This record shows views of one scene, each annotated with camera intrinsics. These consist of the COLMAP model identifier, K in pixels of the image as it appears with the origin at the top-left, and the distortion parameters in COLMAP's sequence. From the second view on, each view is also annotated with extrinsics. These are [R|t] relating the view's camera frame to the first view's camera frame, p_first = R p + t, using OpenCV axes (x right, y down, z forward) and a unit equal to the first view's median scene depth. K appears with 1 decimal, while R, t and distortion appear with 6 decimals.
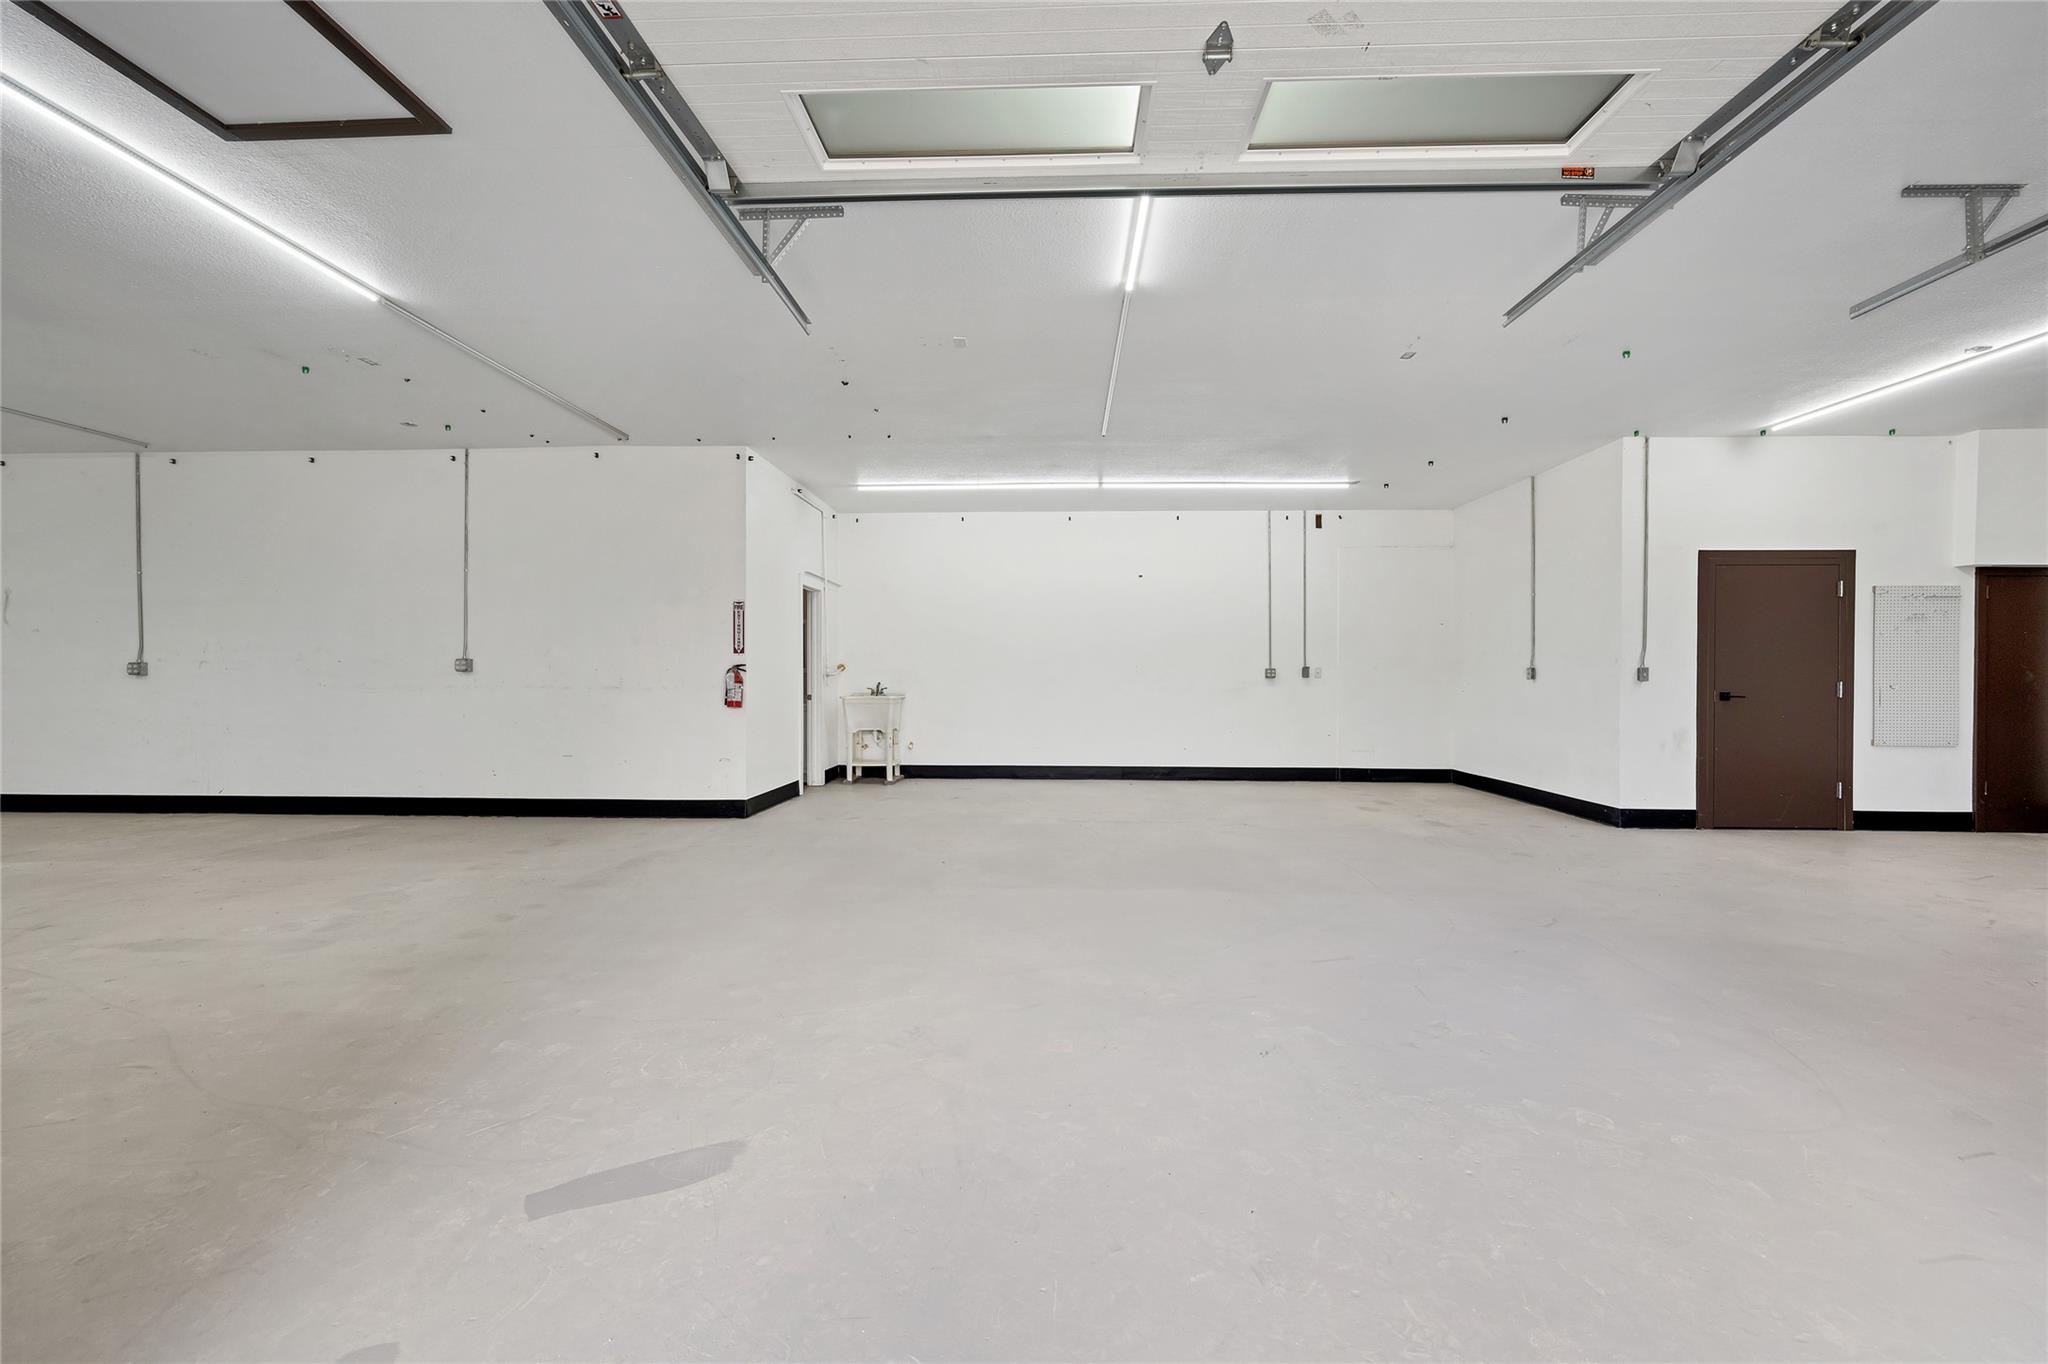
lens RADIAL K [[827.4, 0, 1024.5], [0, 827.4, 678.3], [0, 0, 1]] dist [-0.002791, 0.000825]
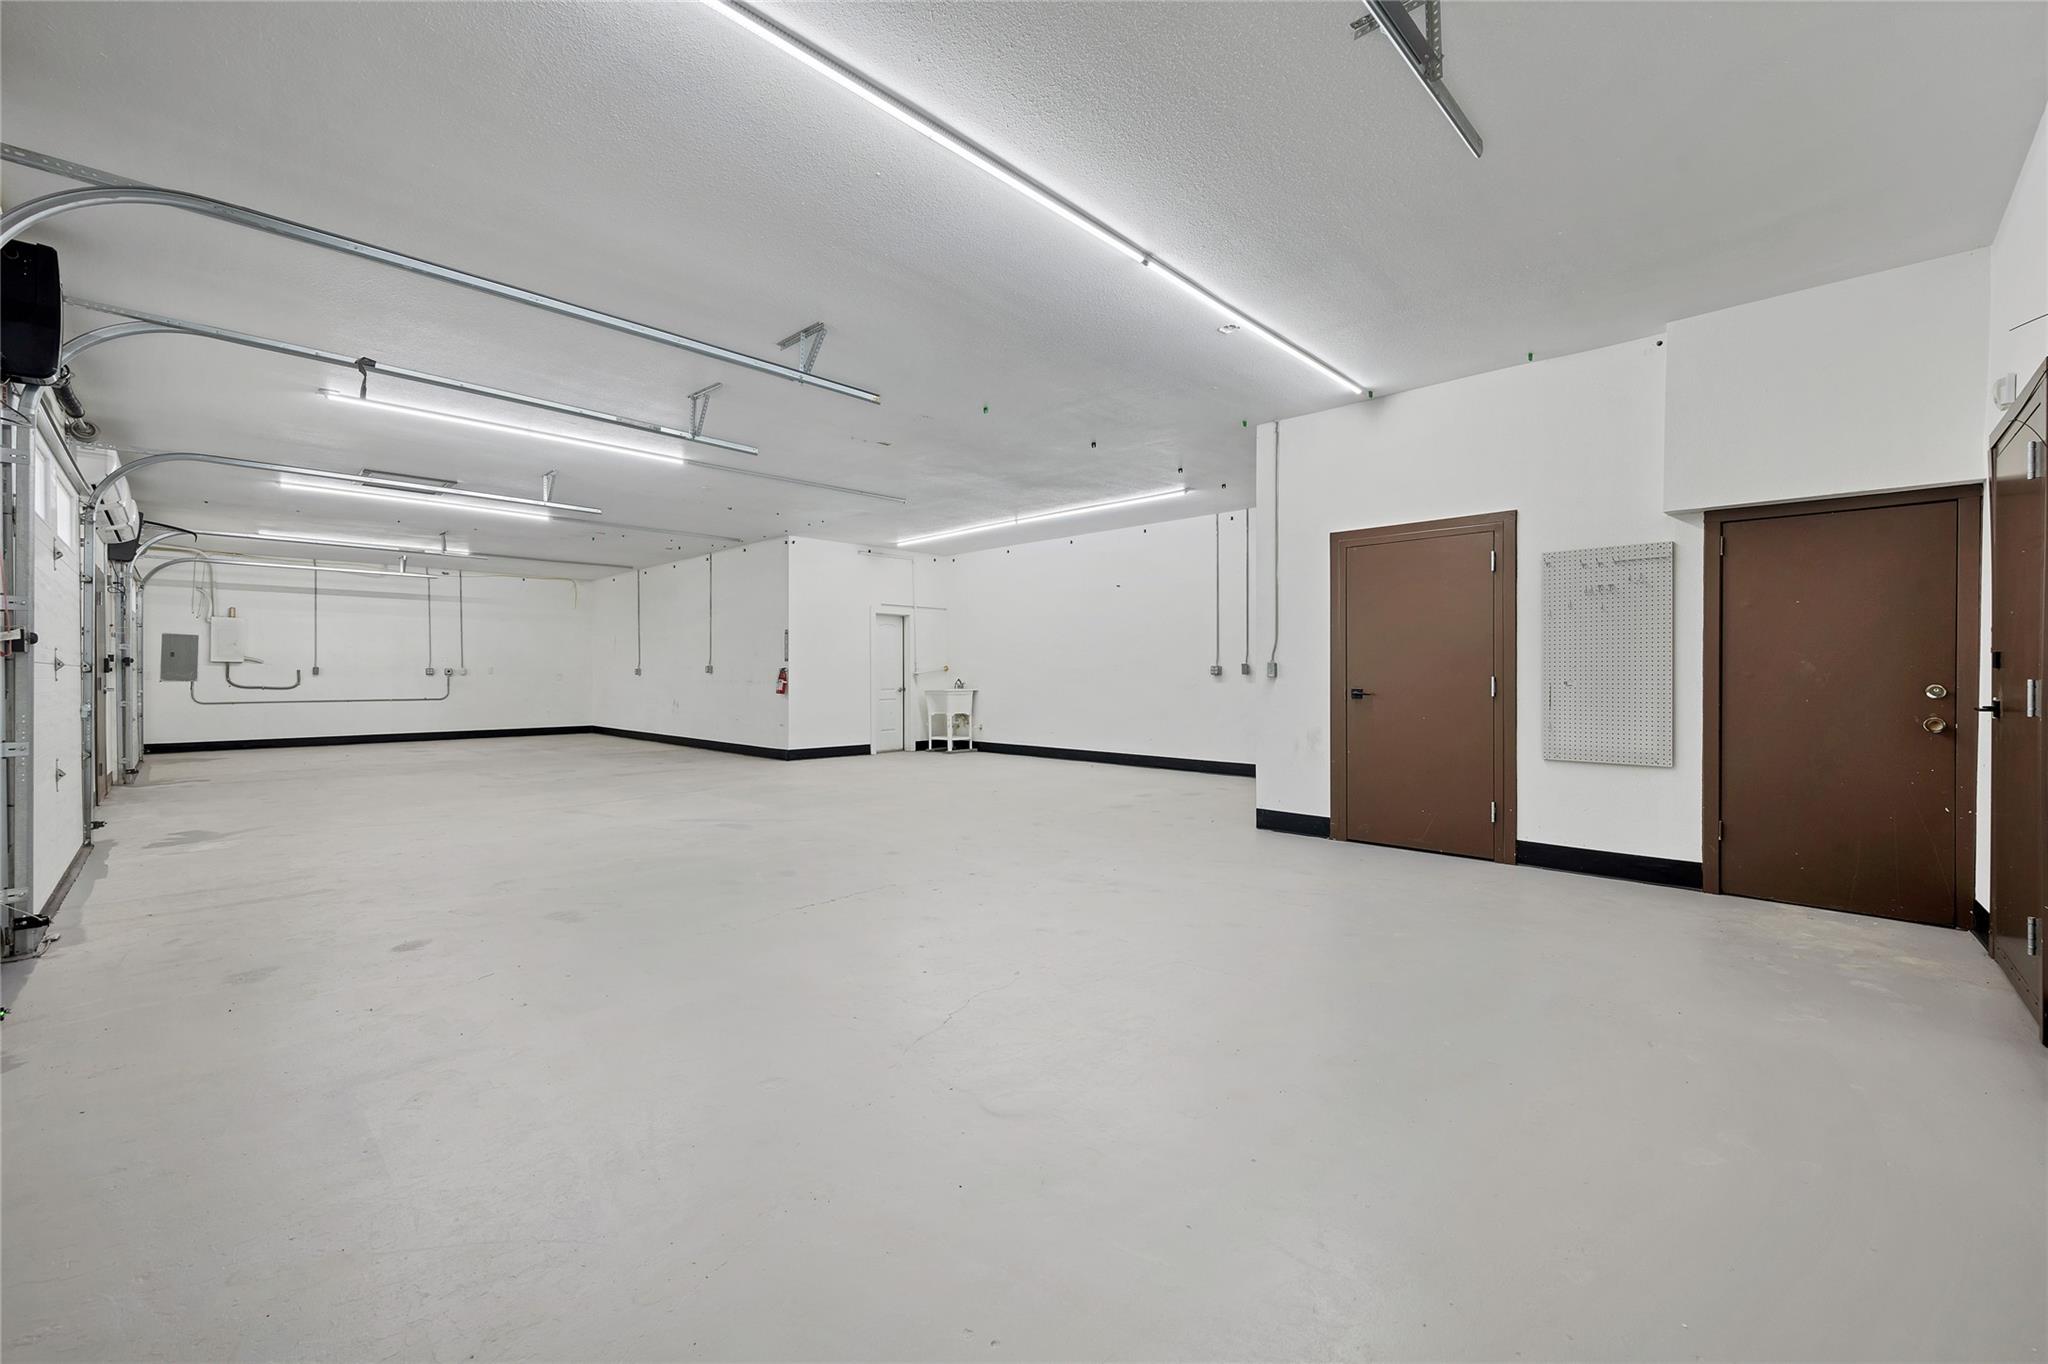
lens RADIAL K [[827.4, 0, 1019.3], [0, 827.4, 687.3], [0, 0, 1]] dist [-0.002791, 0.000825]
pose [[0.740666, 0.005523, -0.671850, 1.123310], [0.002183, 0.999941, 0.010628, 0.004365], [0.671870, -0.009338, 0.740611, 0.089215]]
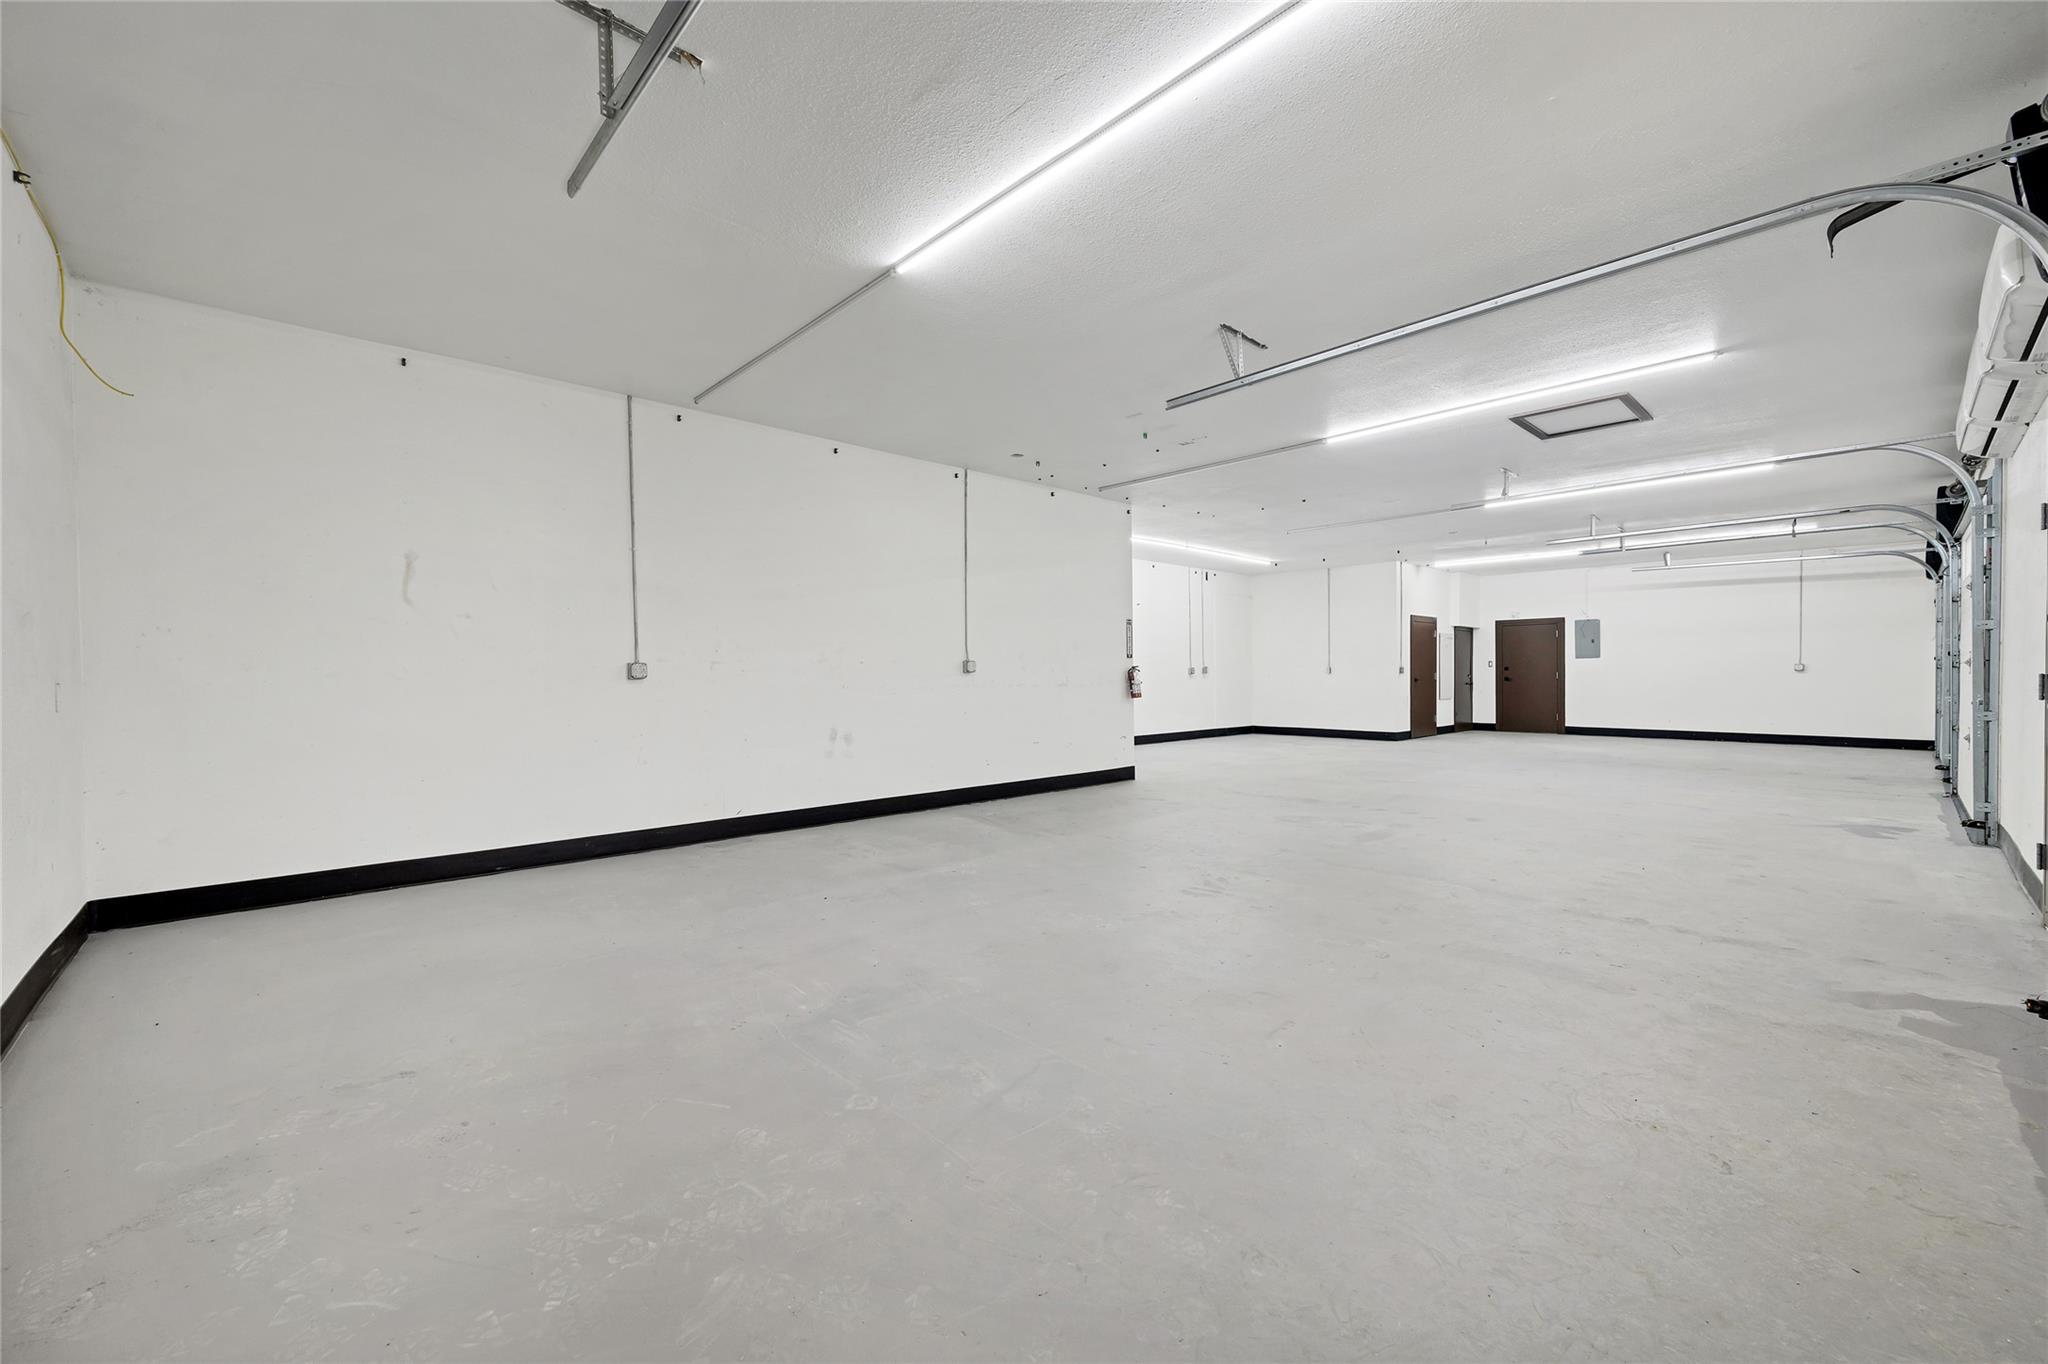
lens RADIAL K [[827.4, 0, 1029.7], [0, 827.4, 677.9], [0, 0, 1]] dist [-0.002791, 0.000825]
pose [[0.693381, -0.009231, 0.720512, -1.446301], [0.006992, 0.999957, 0.006082, -0.007077], [-0.720537, 0.000821, 0.693416, 0.184984]]
